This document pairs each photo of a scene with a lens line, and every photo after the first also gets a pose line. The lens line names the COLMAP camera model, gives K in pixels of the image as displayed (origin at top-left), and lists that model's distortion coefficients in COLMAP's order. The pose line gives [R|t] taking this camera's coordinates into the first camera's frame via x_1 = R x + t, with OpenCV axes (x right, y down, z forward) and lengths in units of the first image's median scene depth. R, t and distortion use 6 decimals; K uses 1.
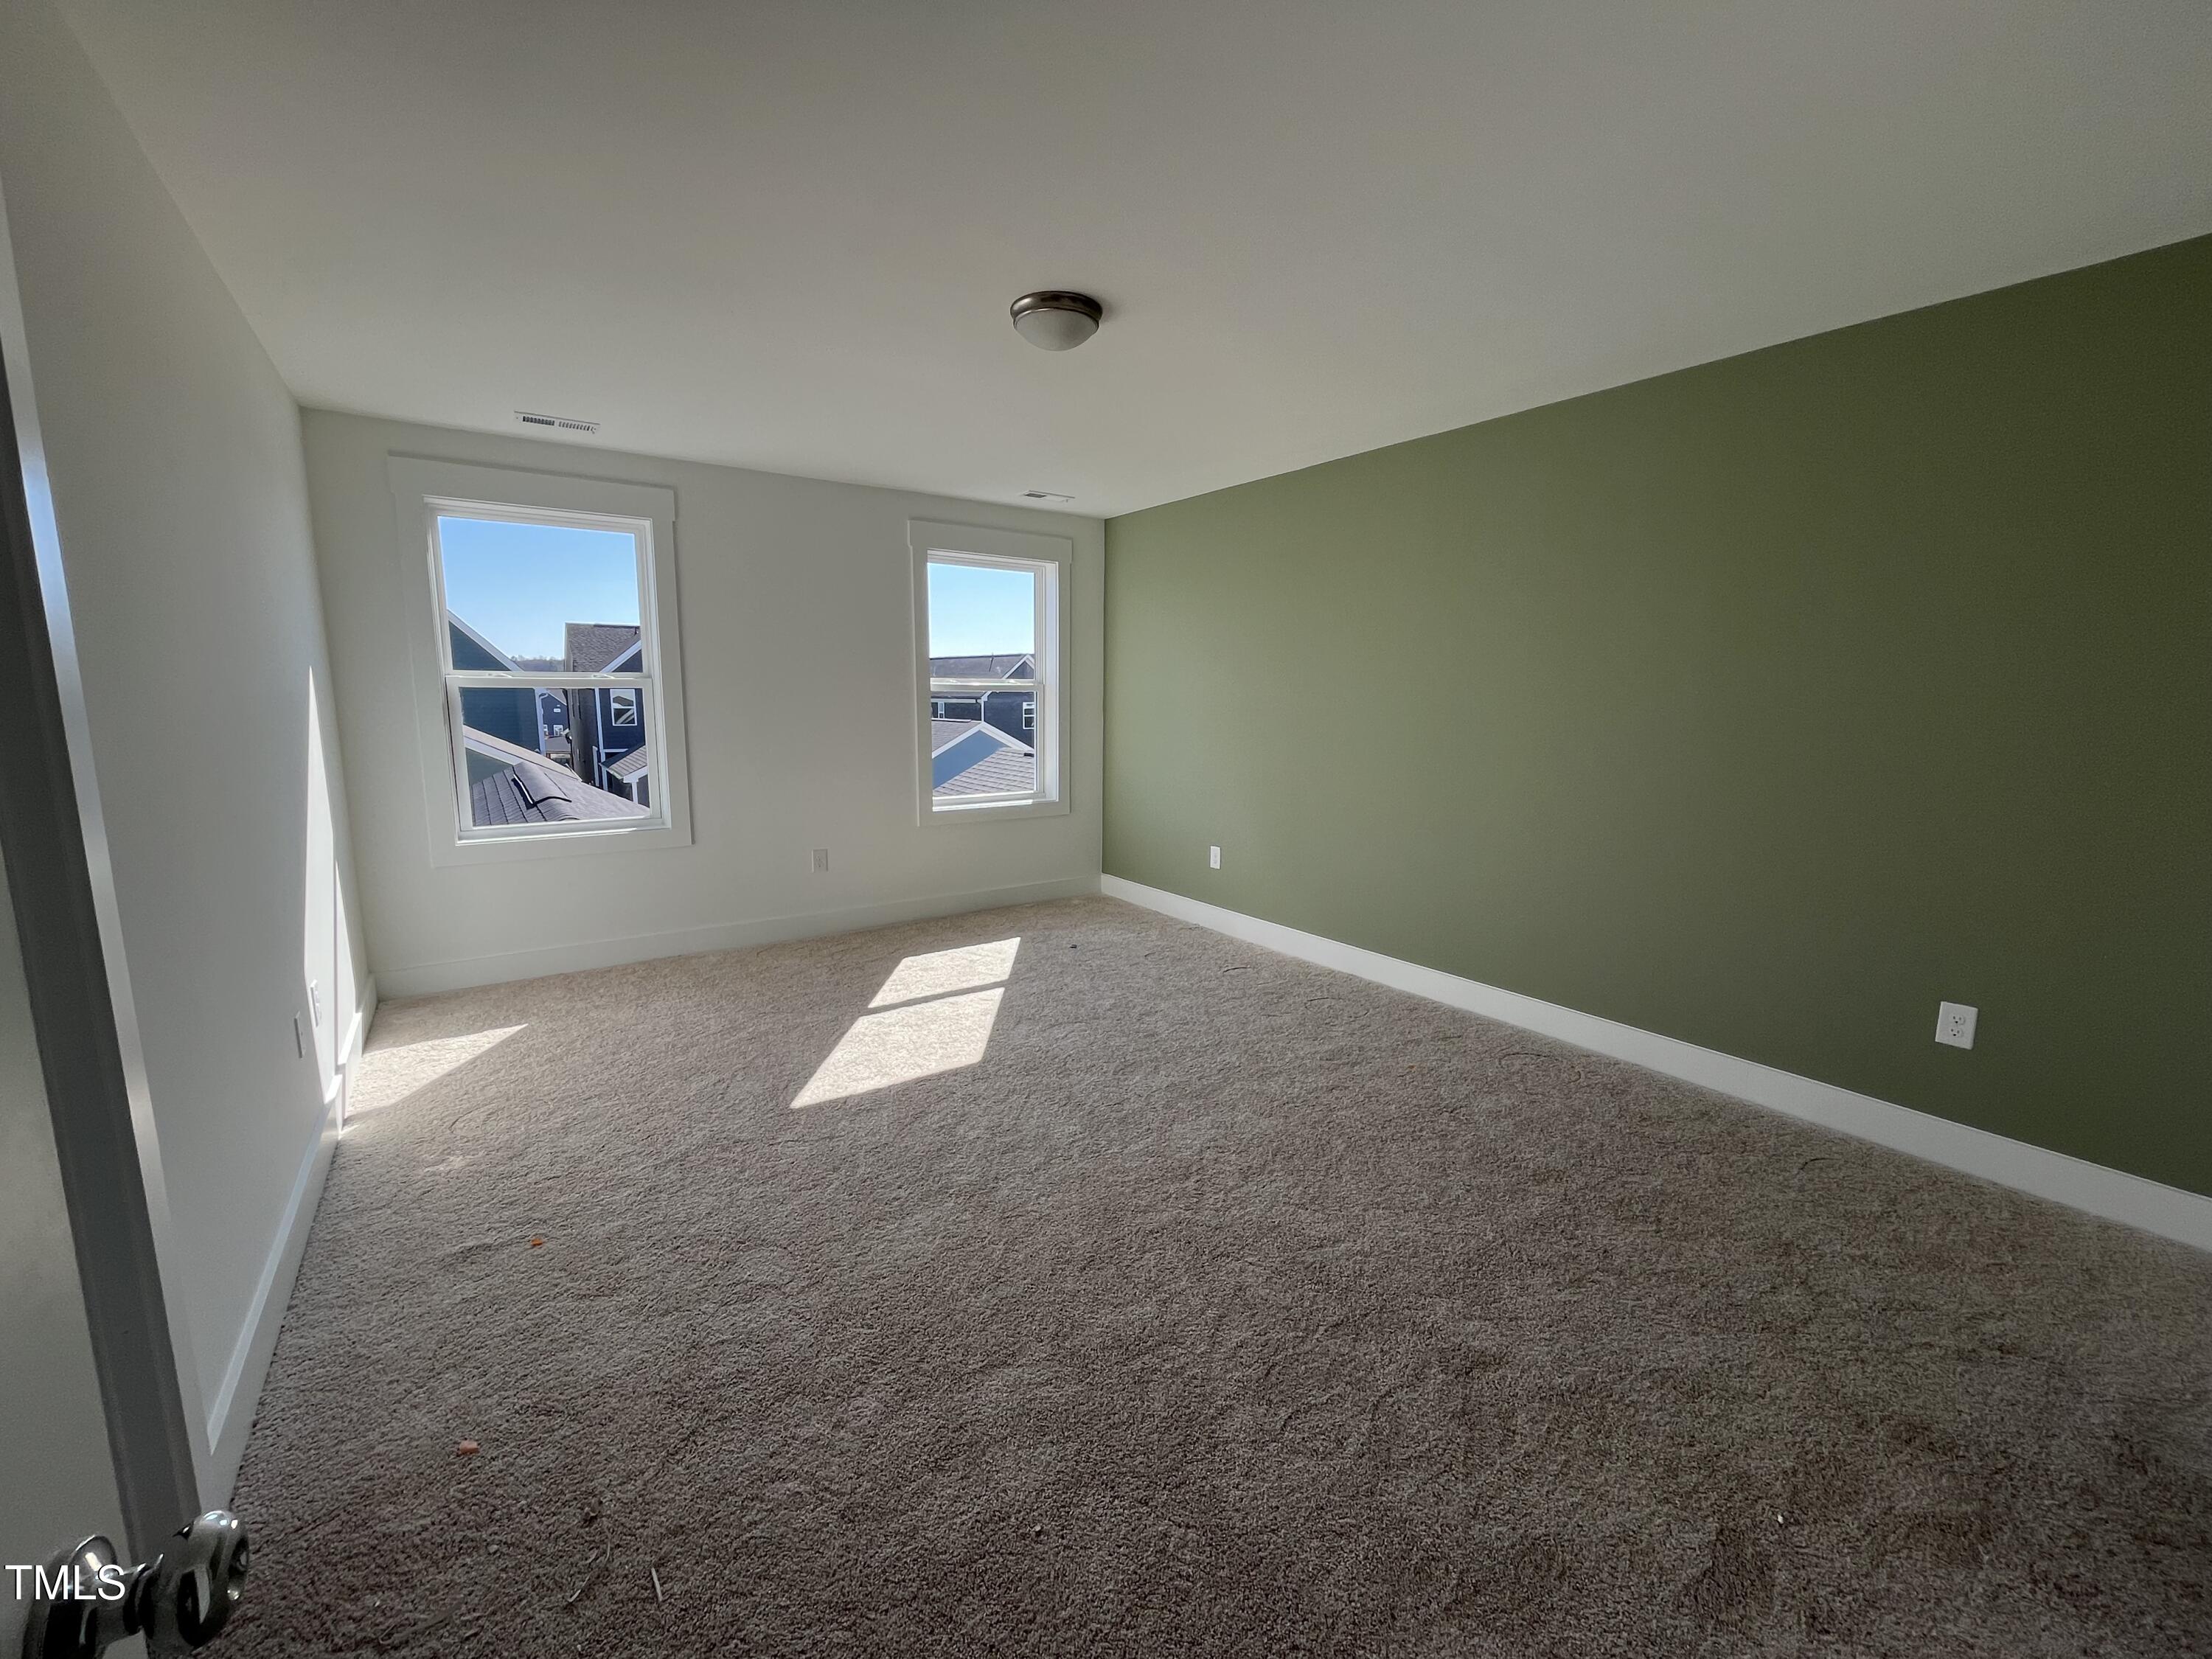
lens RADIAL K [[895.6, 0, 1099.3], [0, 895.6, 833.1], [0, 0, 1]] dist [-0.014216, -0.000236]
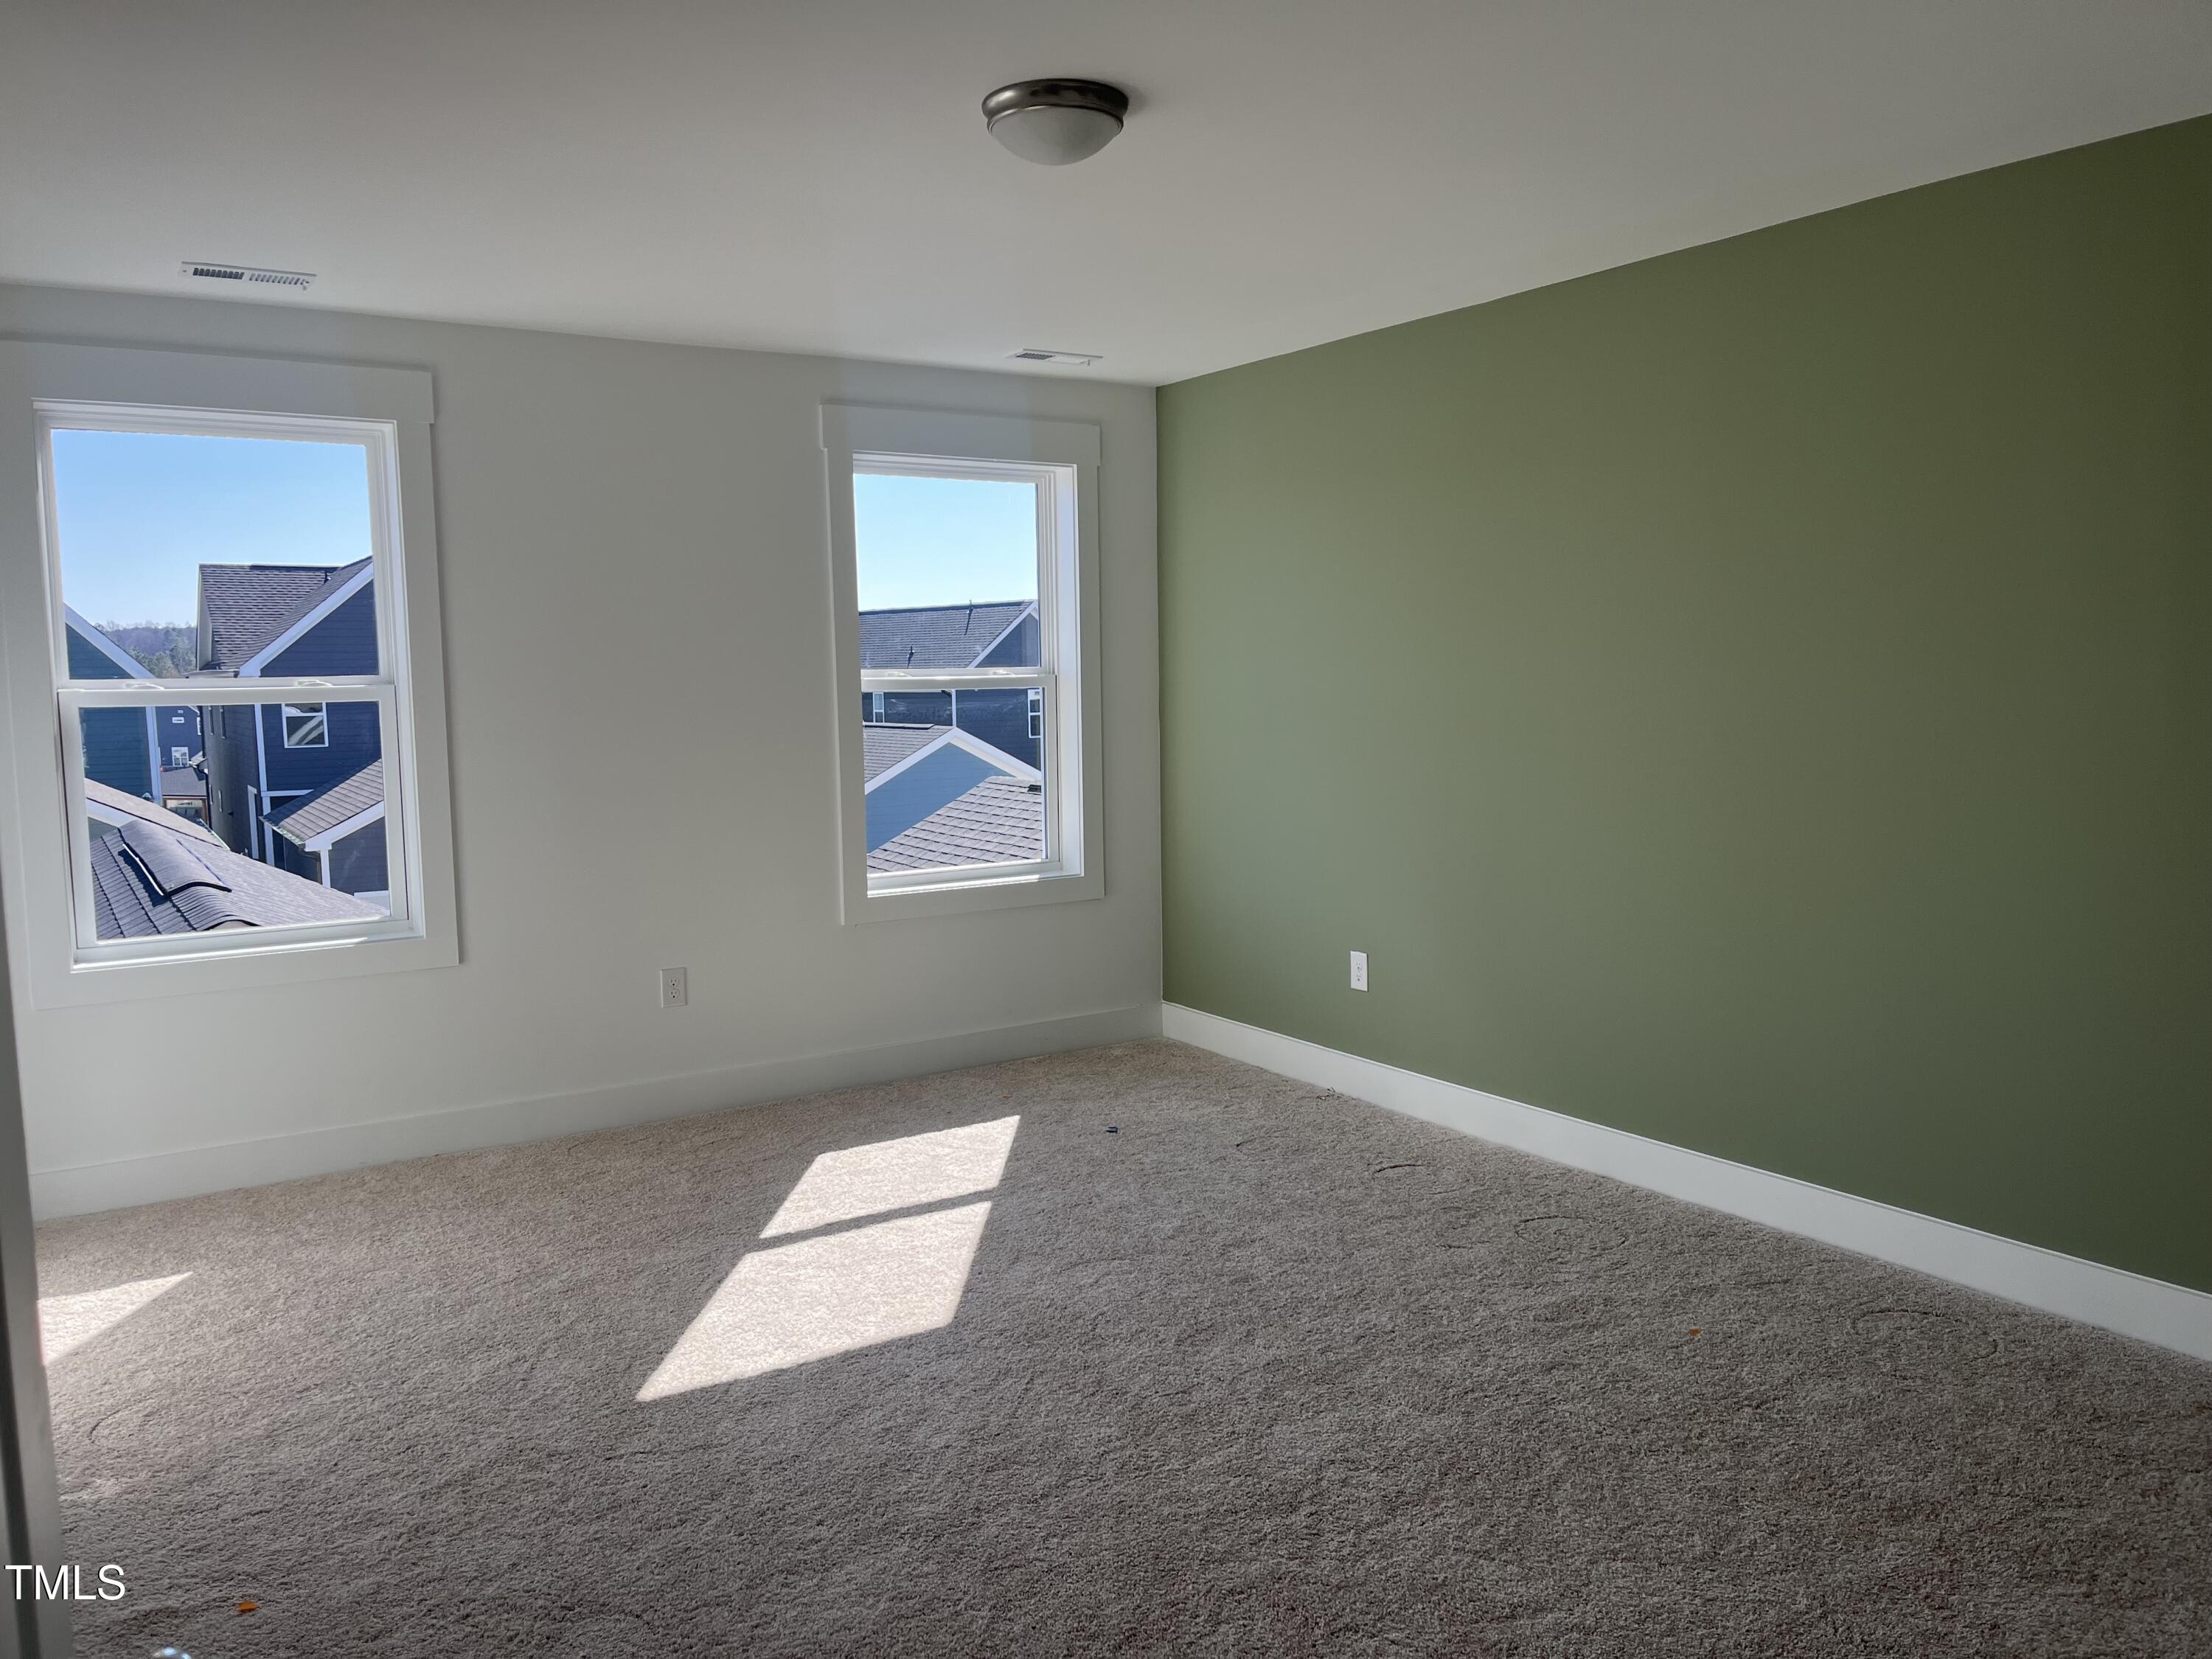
lens RADIAL K [[1677.3, 0, 1091.2], [0, 1677.3, 819.6], [0, 0, 1]] dist [0.049626, -0.065686]
pose [[0.998636, -0.020177, -0.048157, 0.017752], [0.017059, 0.997784, -0.064306, -0.004023], [0.049348, 0.063397, 0.996768, -0.113626]]
